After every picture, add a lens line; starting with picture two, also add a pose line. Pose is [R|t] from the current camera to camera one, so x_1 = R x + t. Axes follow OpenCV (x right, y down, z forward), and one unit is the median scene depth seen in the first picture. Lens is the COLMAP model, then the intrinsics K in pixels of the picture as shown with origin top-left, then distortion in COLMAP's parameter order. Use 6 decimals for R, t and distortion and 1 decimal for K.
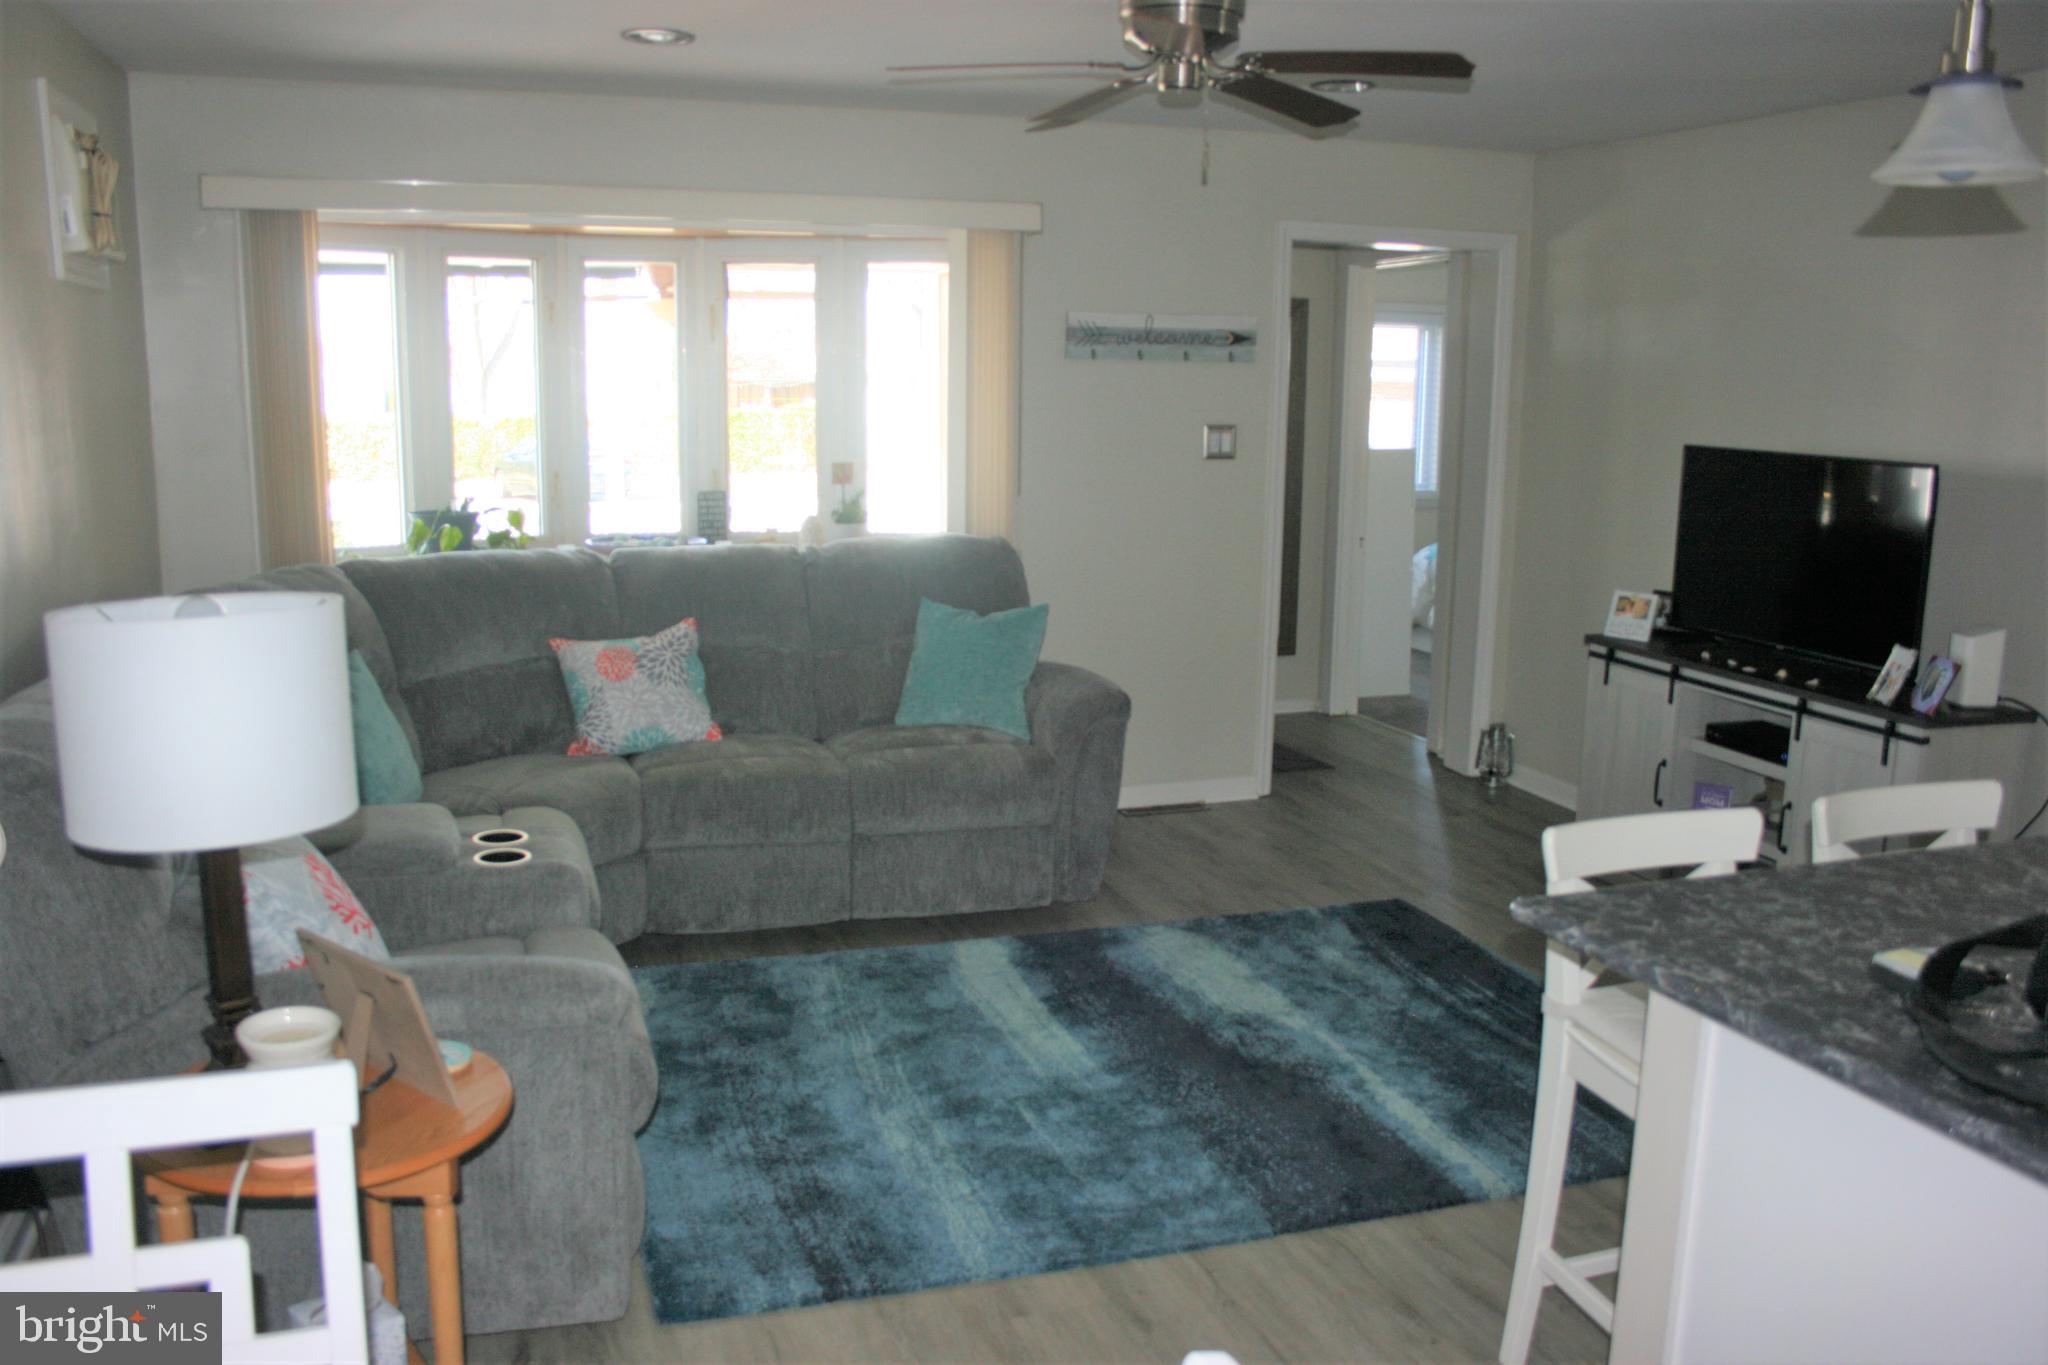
lens RADIAL K [[1698.5, 0, 1002.2], [0, 1698.5, 692.1], [0, 0, 1]] dist [-0.152291, 0.133929]
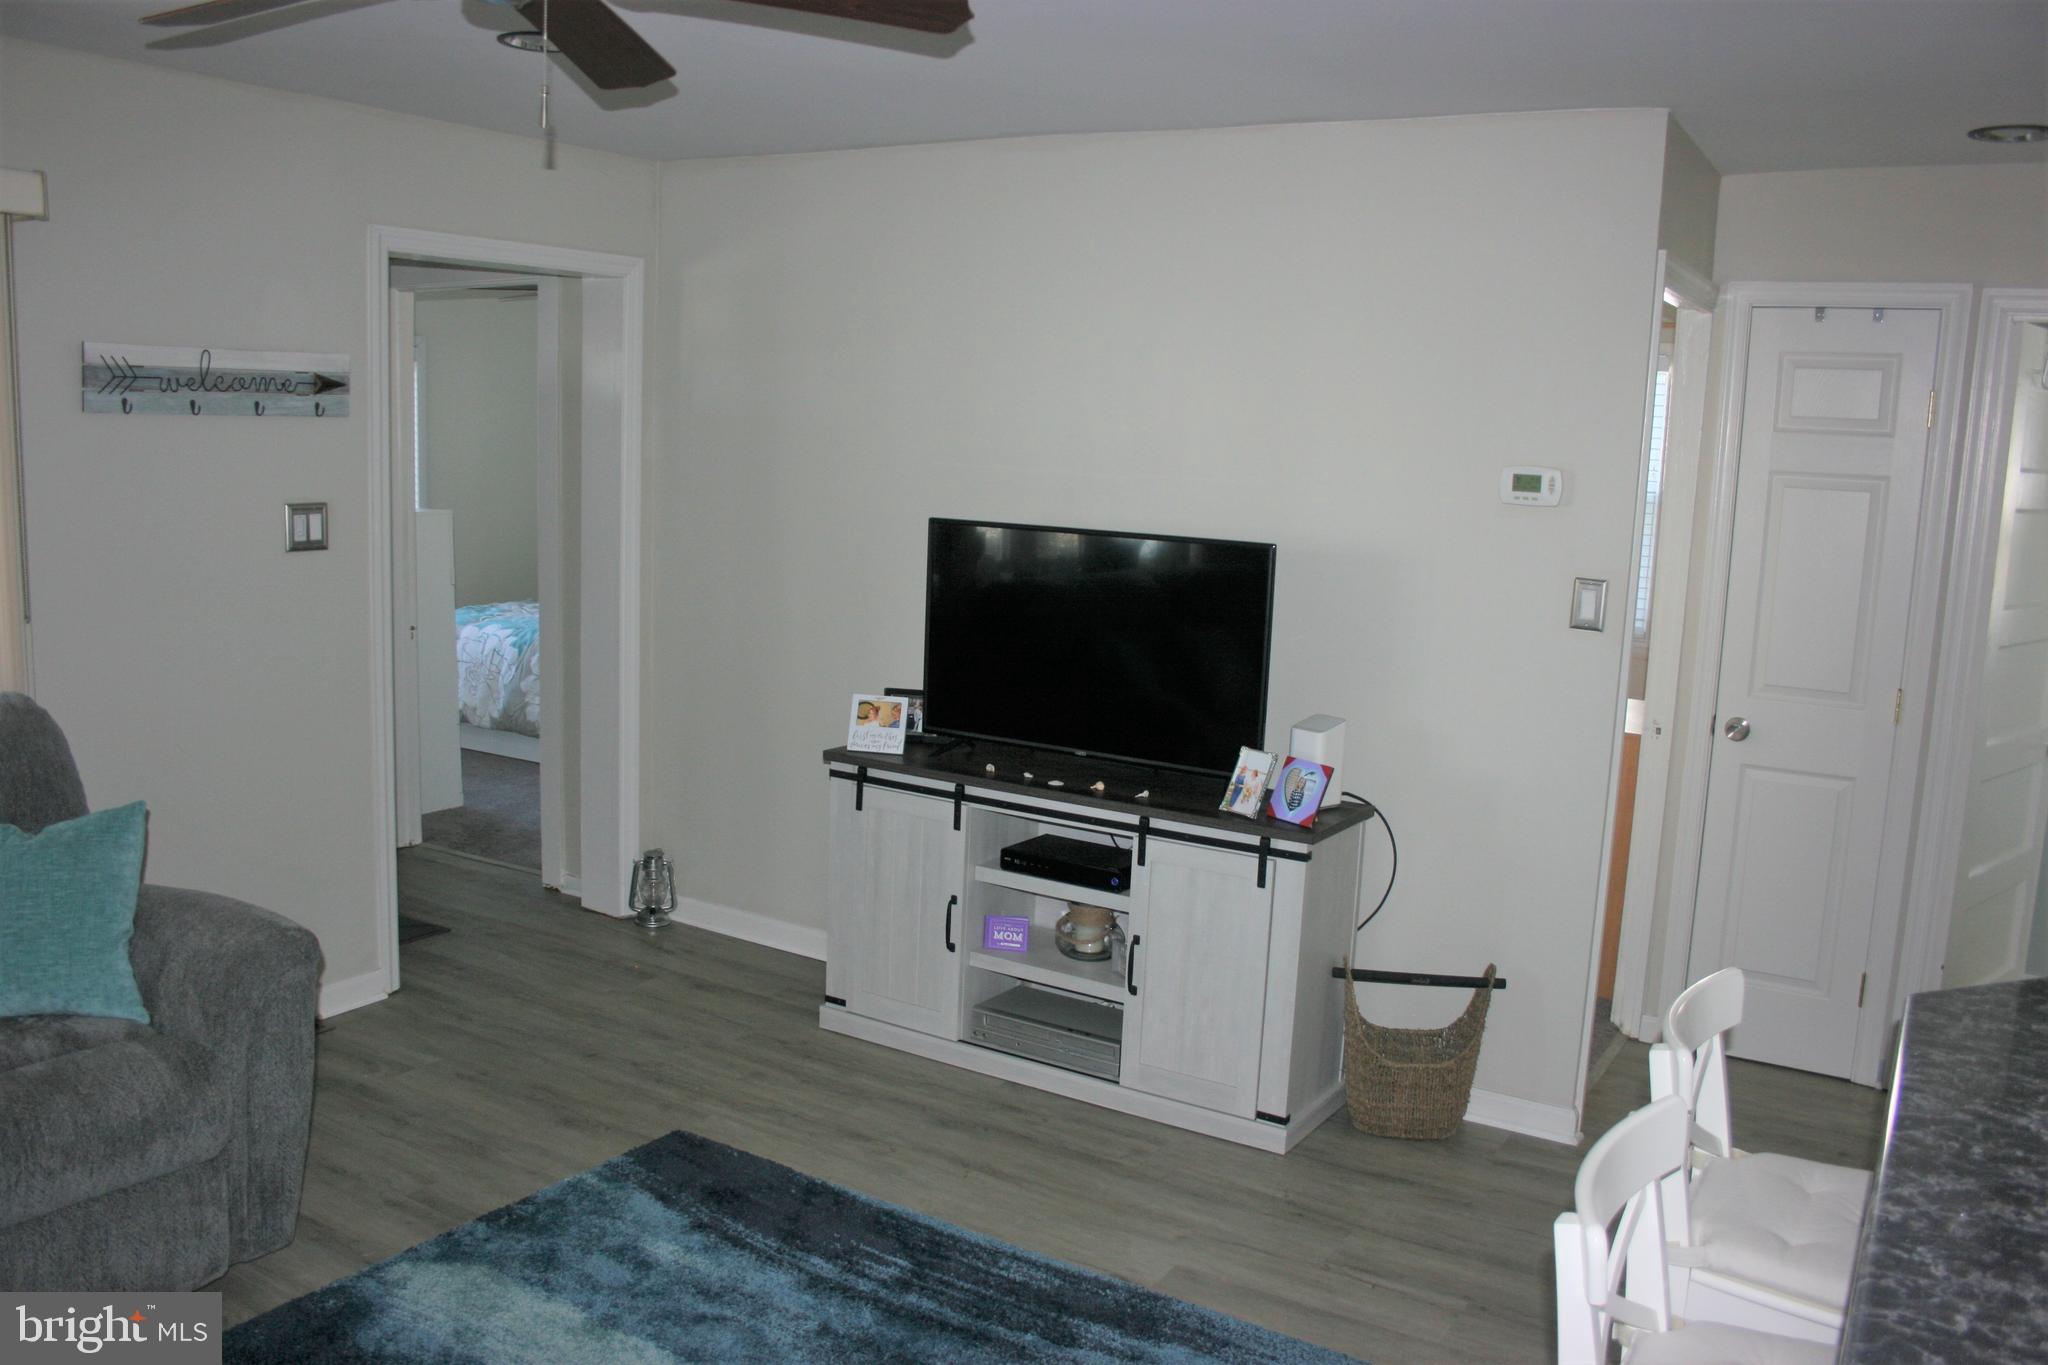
lens RADIAL K [[1698.5, 0, 1002.2], [0, 1698.5, 692.1], [0, 0, 1]] dist [-0.152291, 0.133929]
pose [[0.775031, -0.083973, 0.626319, -0.108877], [0.093533, 0.995458, 0.017724, -0.074460], [-0.624963, 0.044845, 0.779366, 0.314760]]
